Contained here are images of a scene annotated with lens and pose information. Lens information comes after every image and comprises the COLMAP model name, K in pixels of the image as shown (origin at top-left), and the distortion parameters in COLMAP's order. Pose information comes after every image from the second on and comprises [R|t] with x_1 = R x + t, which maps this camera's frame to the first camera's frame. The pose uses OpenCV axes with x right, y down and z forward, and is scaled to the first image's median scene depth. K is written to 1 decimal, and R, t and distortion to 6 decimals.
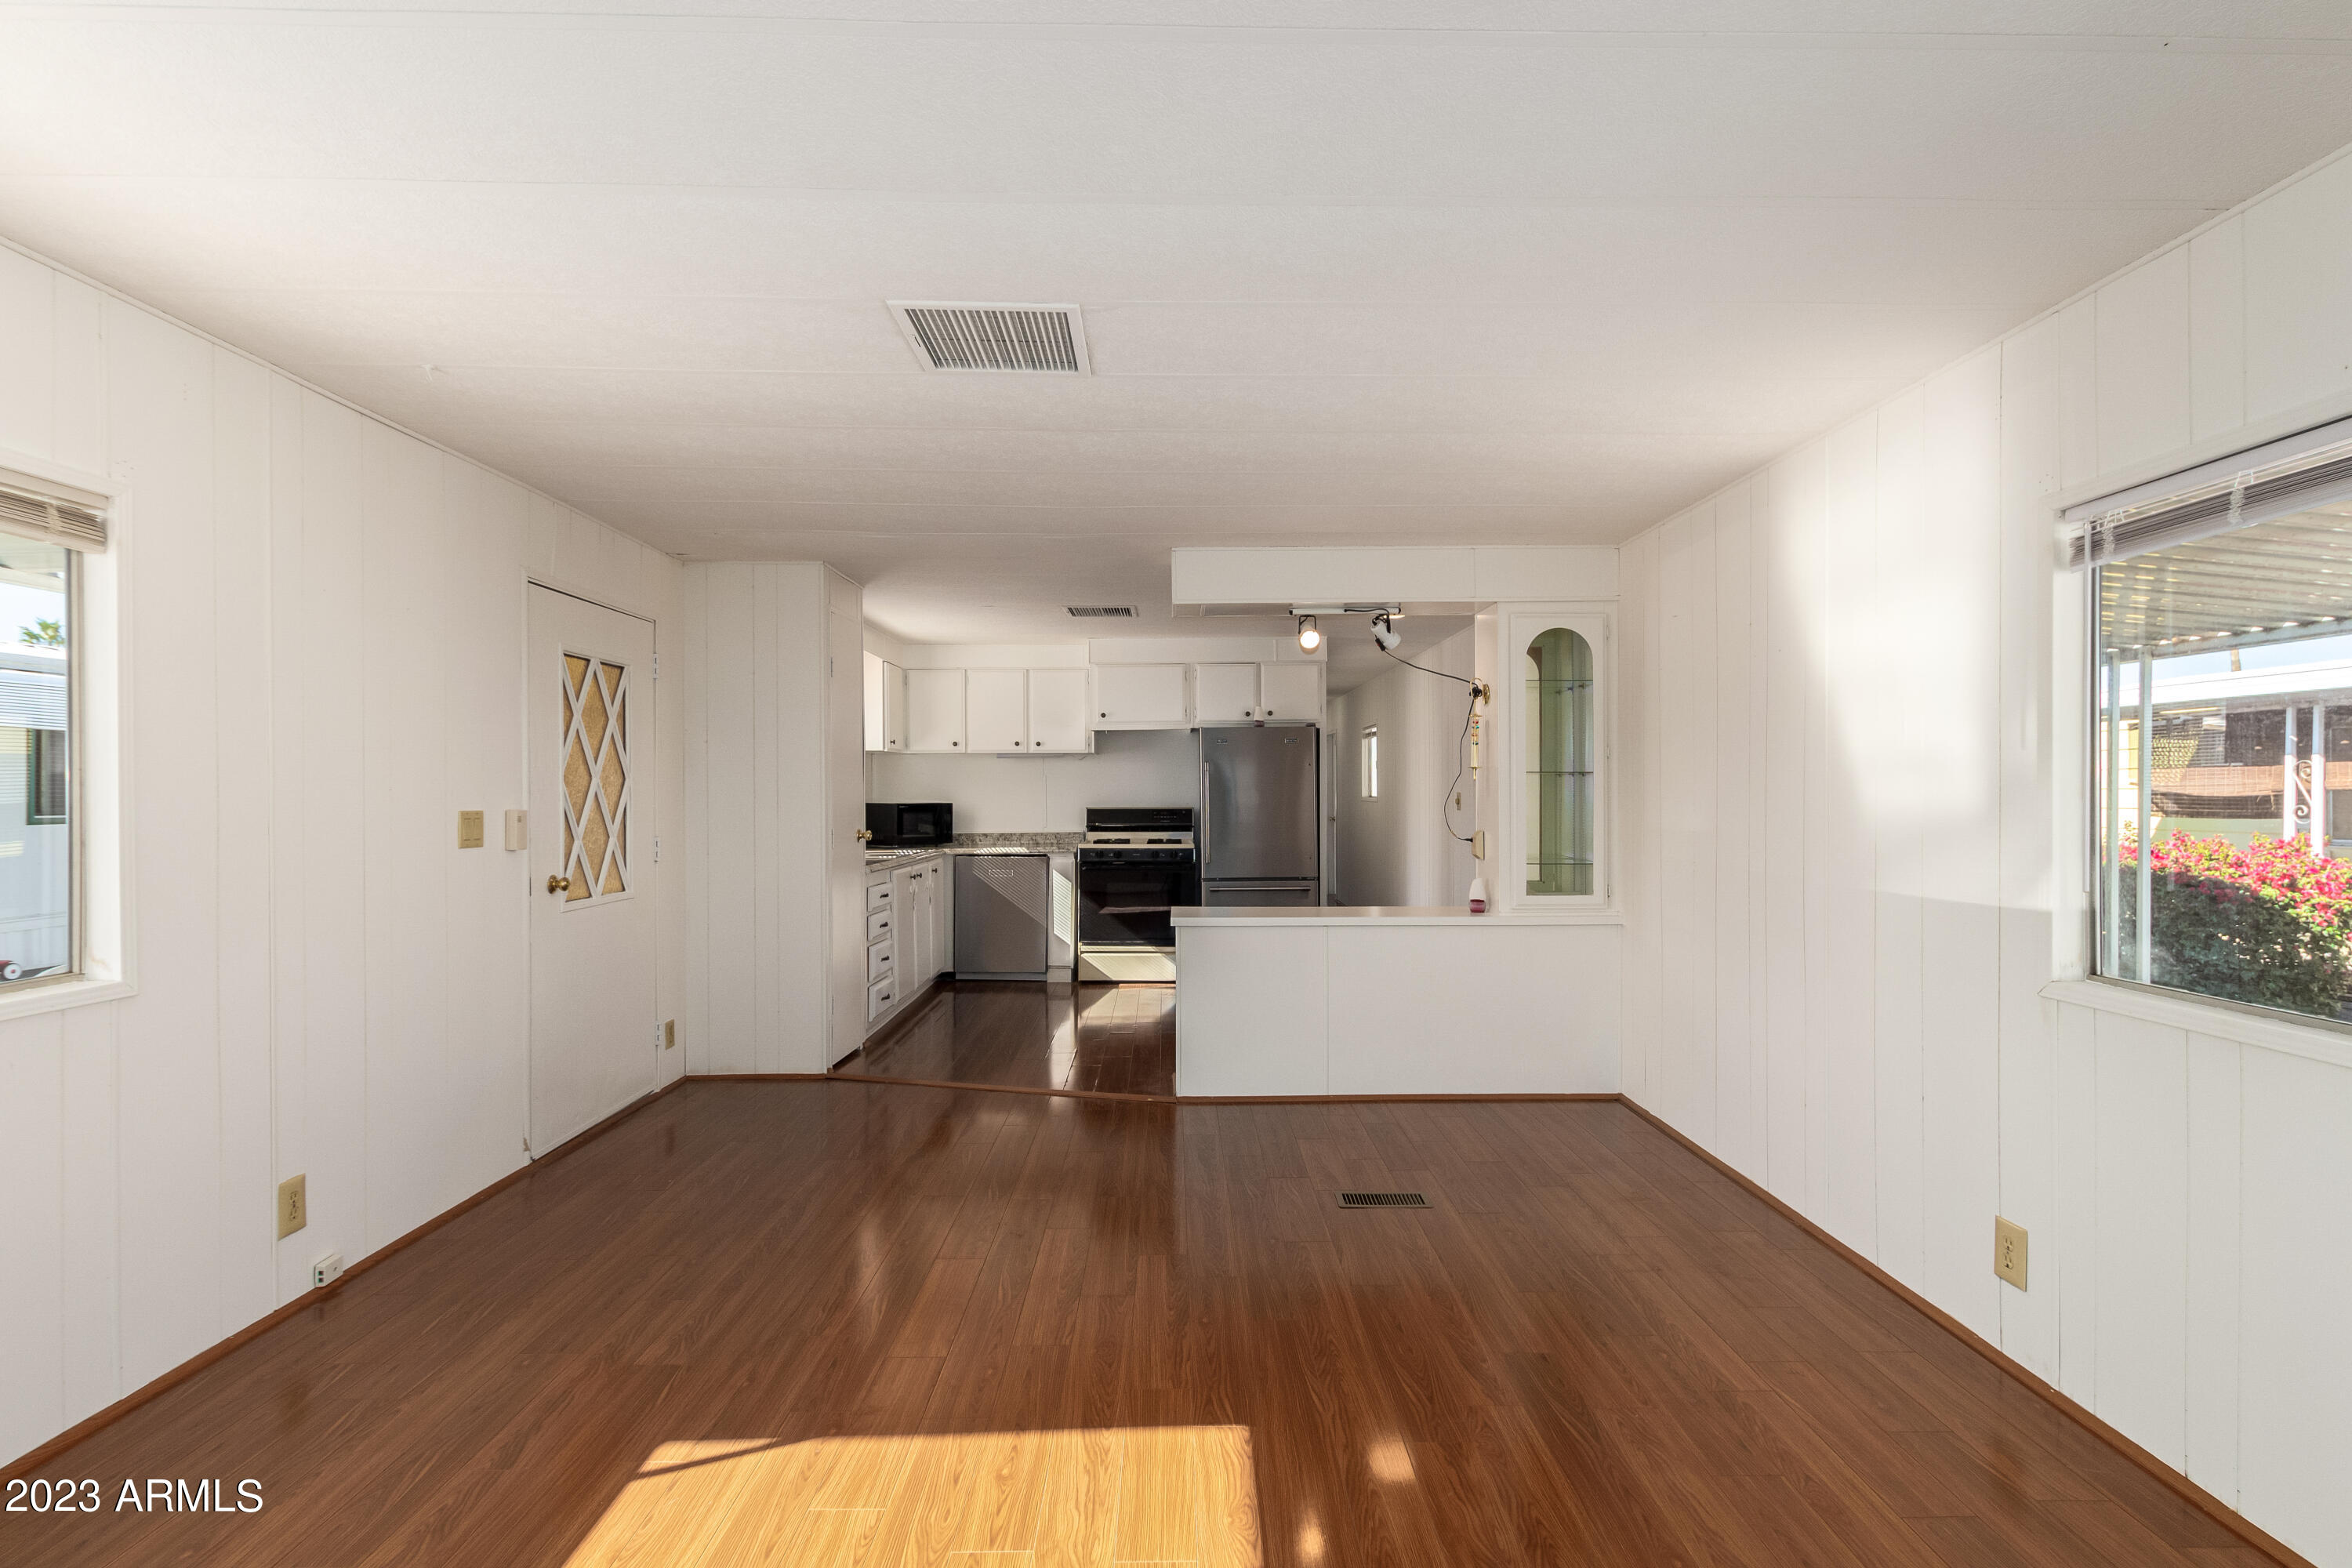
lens RADIAL K [[1107.2, 0, 1178.9], [0, 1107.2, 784.3], [0, 0, 1]] dist [-0.001782, -0.000040]
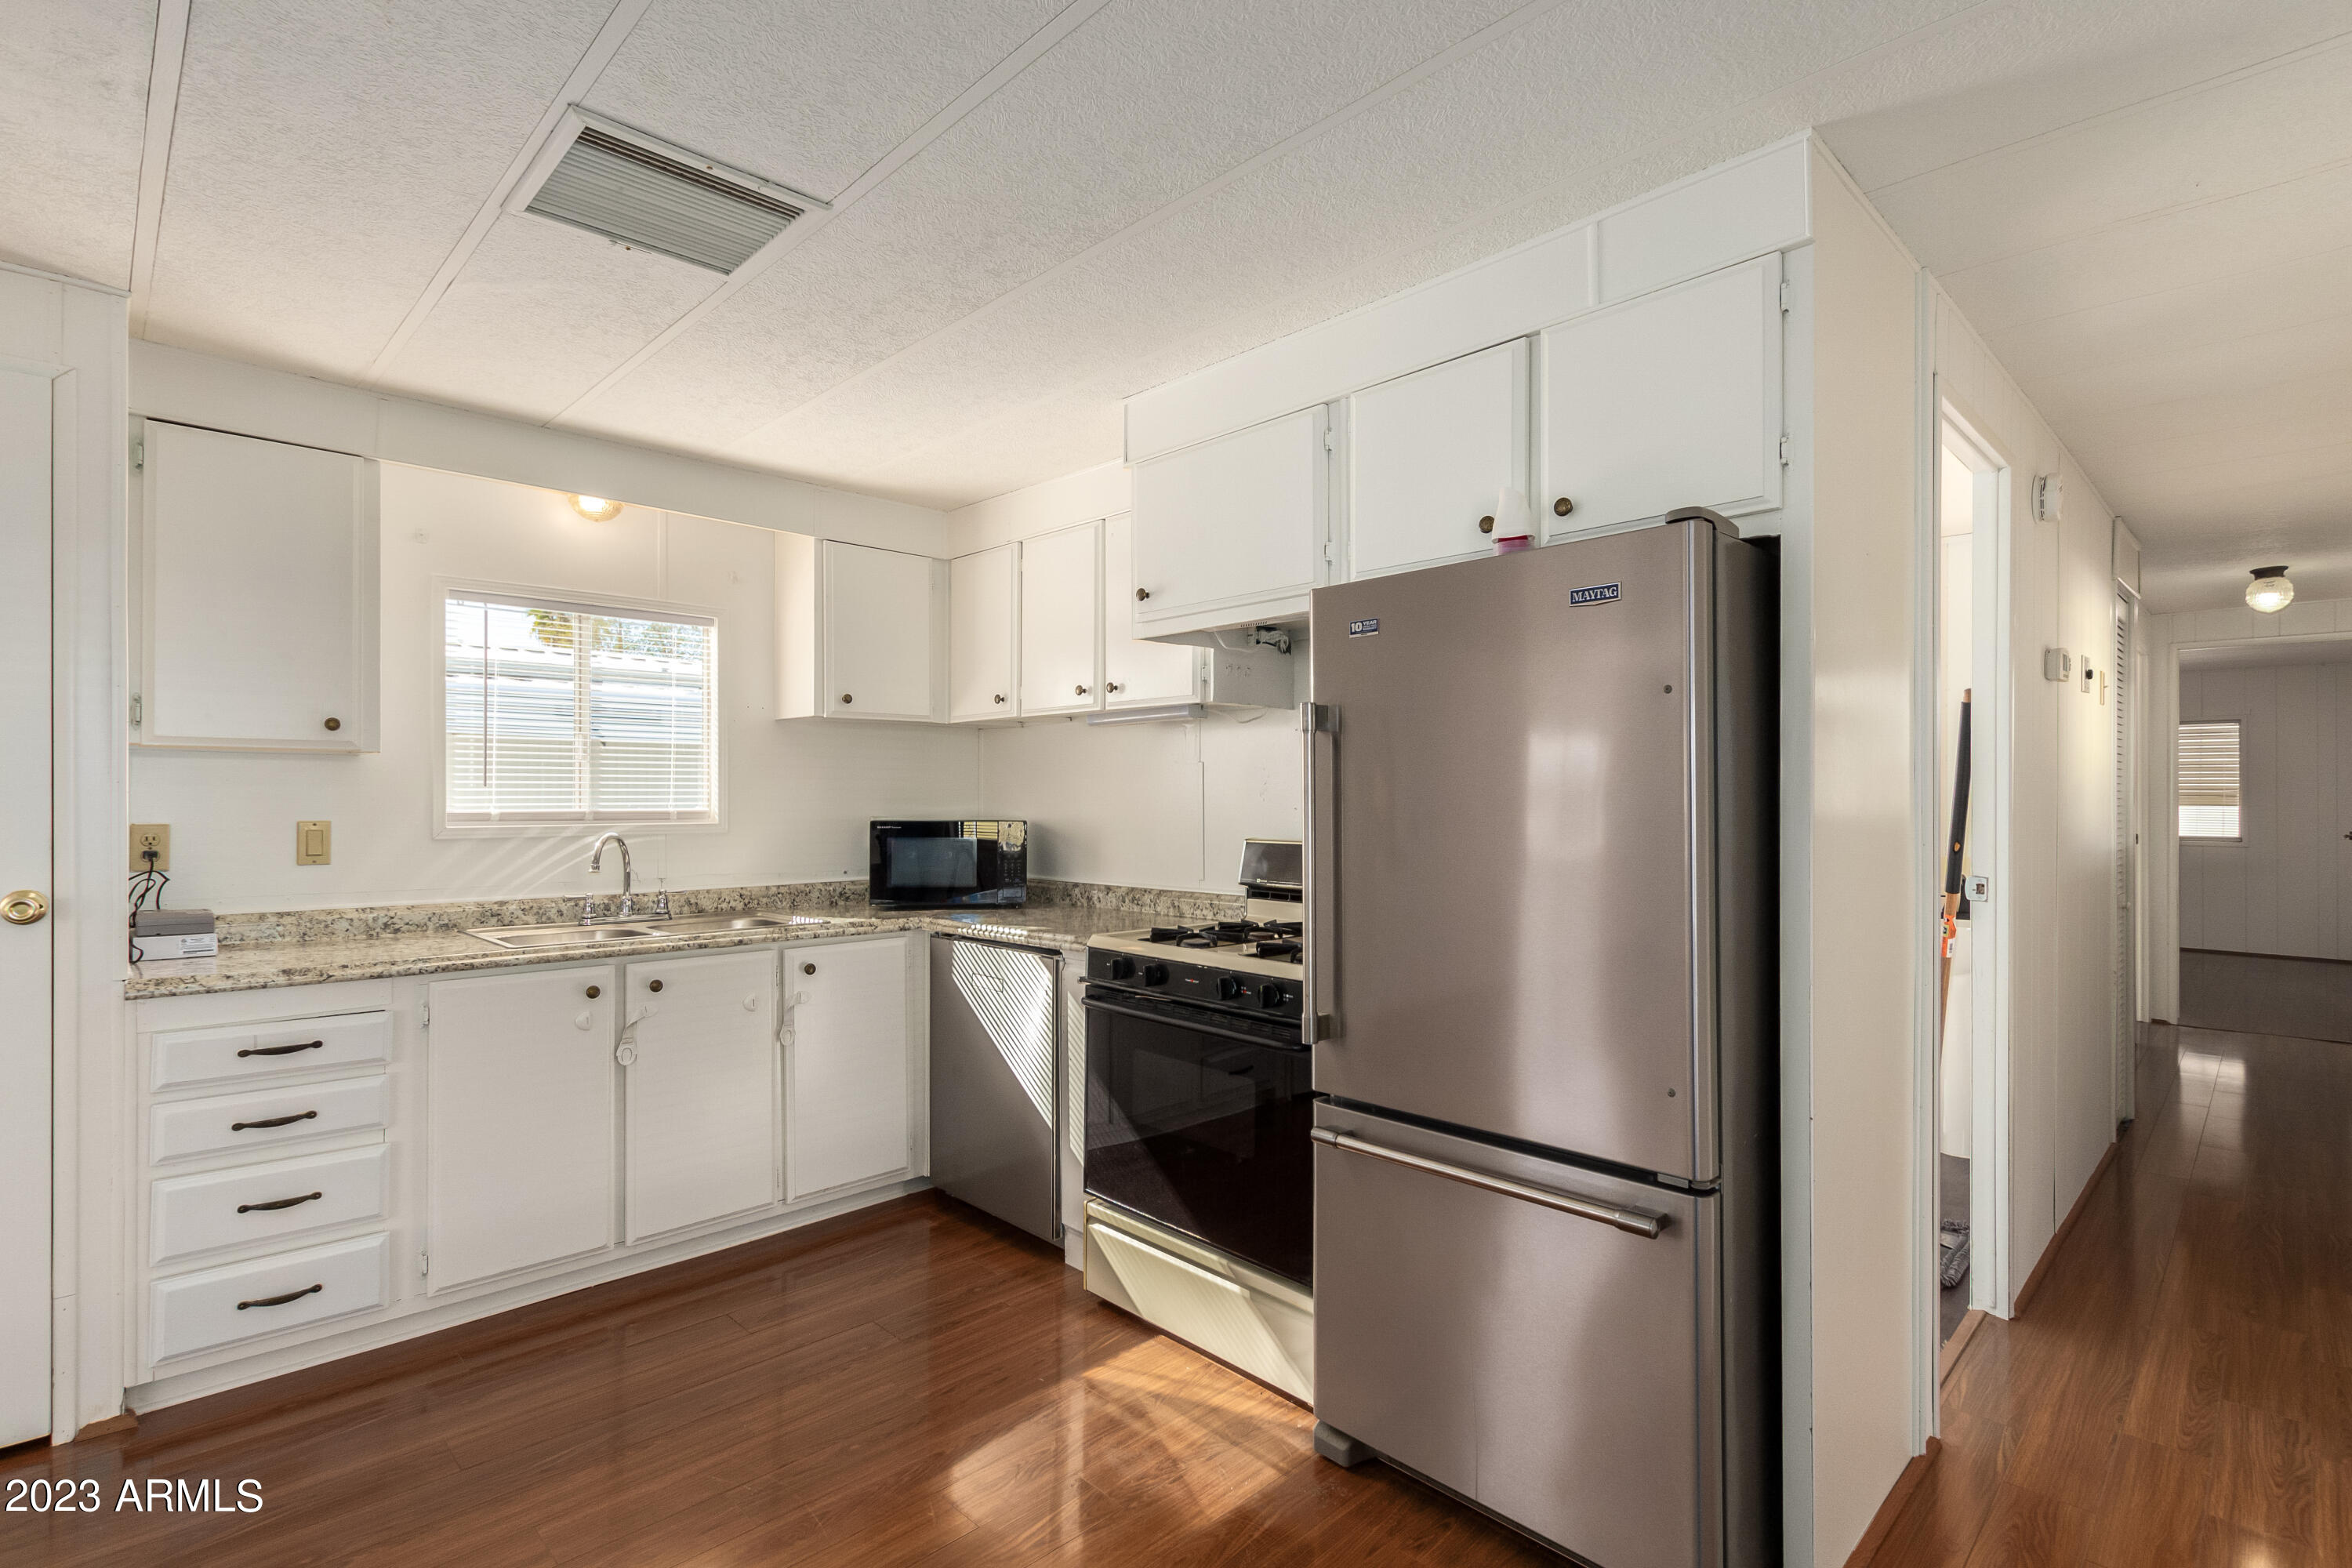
lens RADIAL K [[1107.2, 0, 1173.0], [0, 1107.2, 795.1], [0, 0, 1]] dist [-0.001782, -0.000040]
pose [[0.689061, -0.000781, -0.724703, 0.209628], [-0.002286, 0.999992, -0.003251, 0.007130], [0.724700, 0.003897, 0.689054, 0.747915]]
